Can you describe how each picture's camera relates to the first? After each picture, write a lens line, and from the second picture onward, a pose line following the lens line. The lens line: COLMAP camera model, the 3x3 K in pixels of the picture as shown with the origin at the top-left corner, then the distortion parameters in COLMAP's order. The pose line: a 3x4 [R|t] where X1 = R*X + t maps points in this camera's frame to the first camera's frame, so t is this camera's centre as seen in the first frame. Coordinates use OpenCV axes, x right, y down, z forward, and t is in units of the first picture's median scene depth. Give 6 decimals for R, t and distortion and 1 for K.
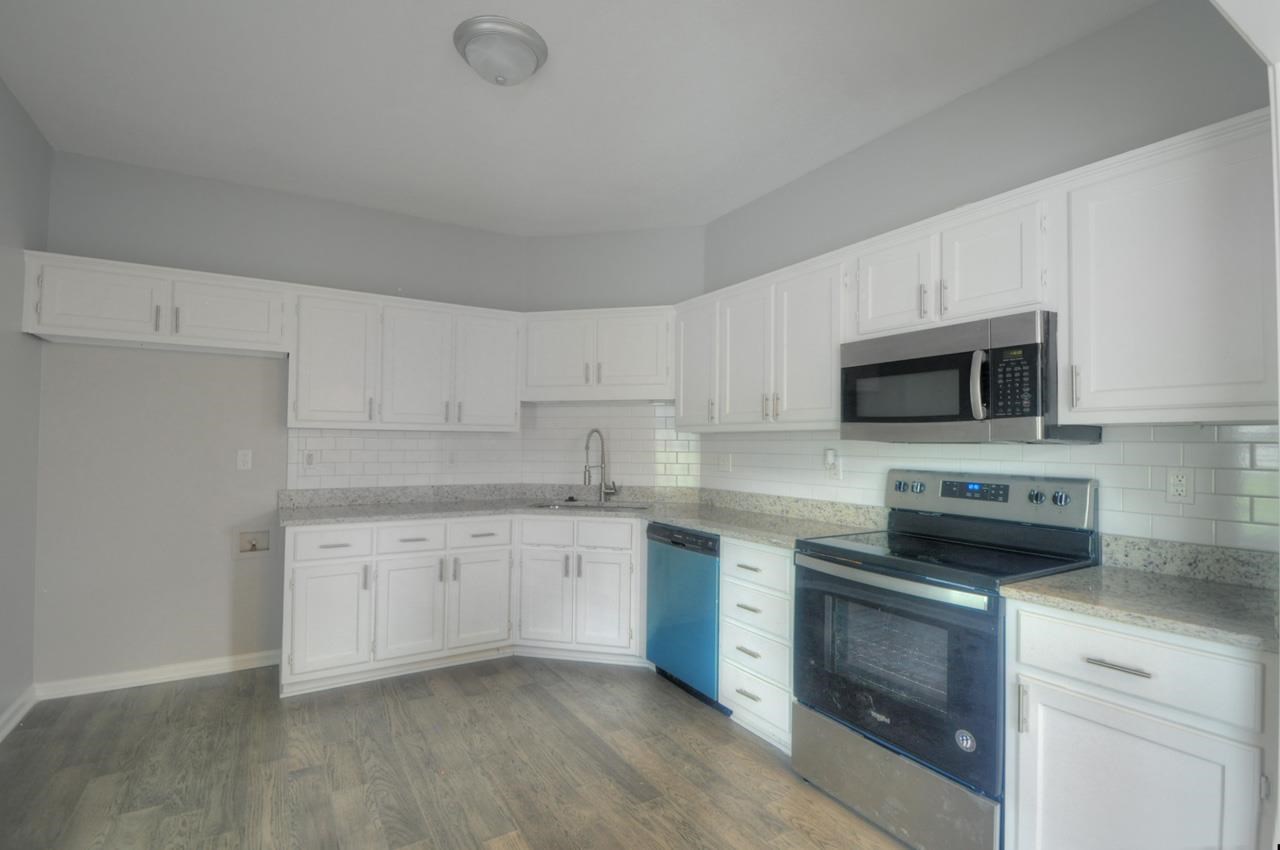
lens RADIAL K [[588.7, 0, 638.9], [0, 588.7, 431.2], [0, 0, 1]] dist [0.001632, -0.000288]
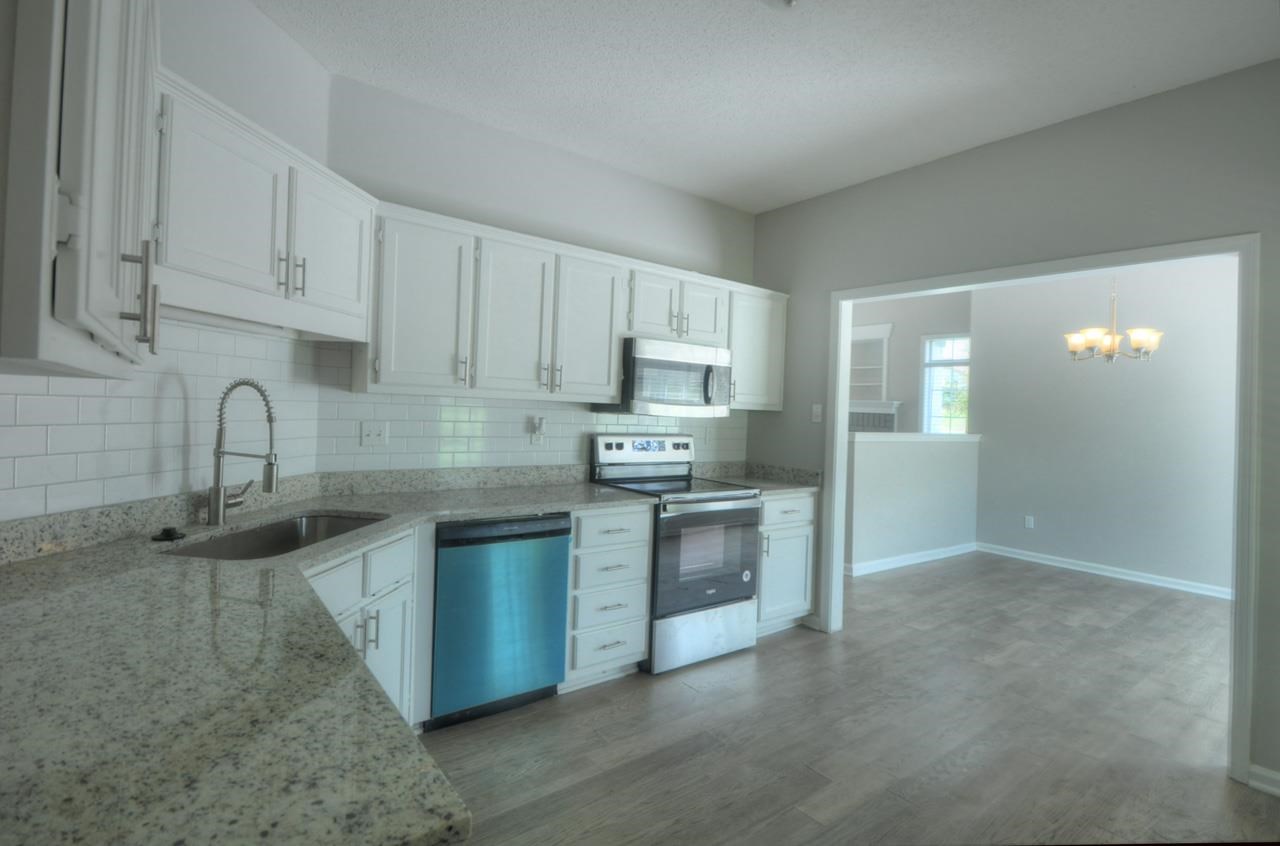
lens RADIAL K [[633.5, 0, 612.7], [0, 633.5, 407.6], [0, 0, 1]] dist [0.000010, -0.000260]
pose [[-0.093969, -0.011812, 0.995505, -1.037624], [-0.059625, 0.998201, 0.006216, -0.002784], [-0.993788, -0.058773, -0.094505, 1.198975]]
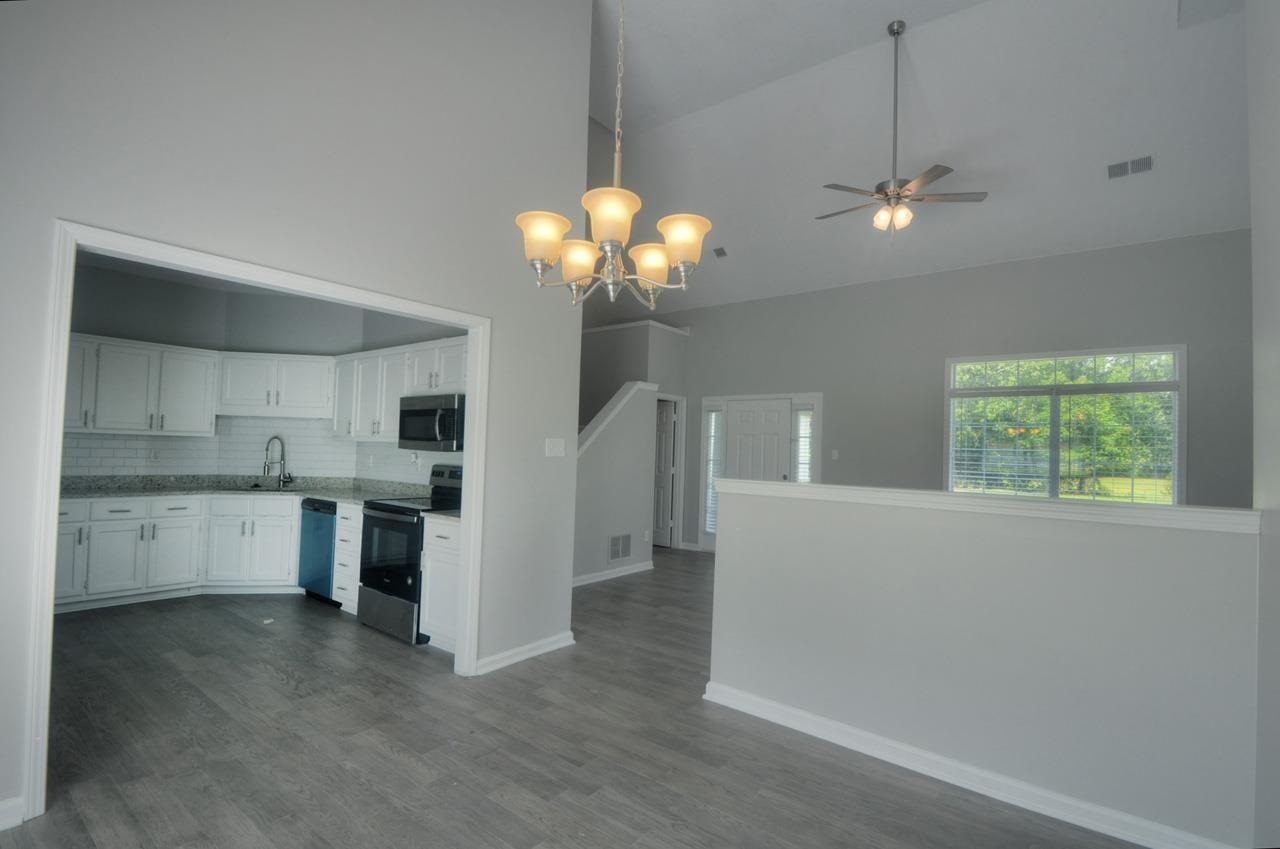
lens RADIAL K [[608.8, 0, 631.6], [0, 608.8, 432.2], [0, 0, 1]] dist [0.014955, -0.020331]
pose [[0.945103, 0.027021, 0.325652, 0.422185], [-0.026742, 0.999628, -0.005334, -0.047242], [-0.325675, -0.003668, 0.945474, -1.110063]]
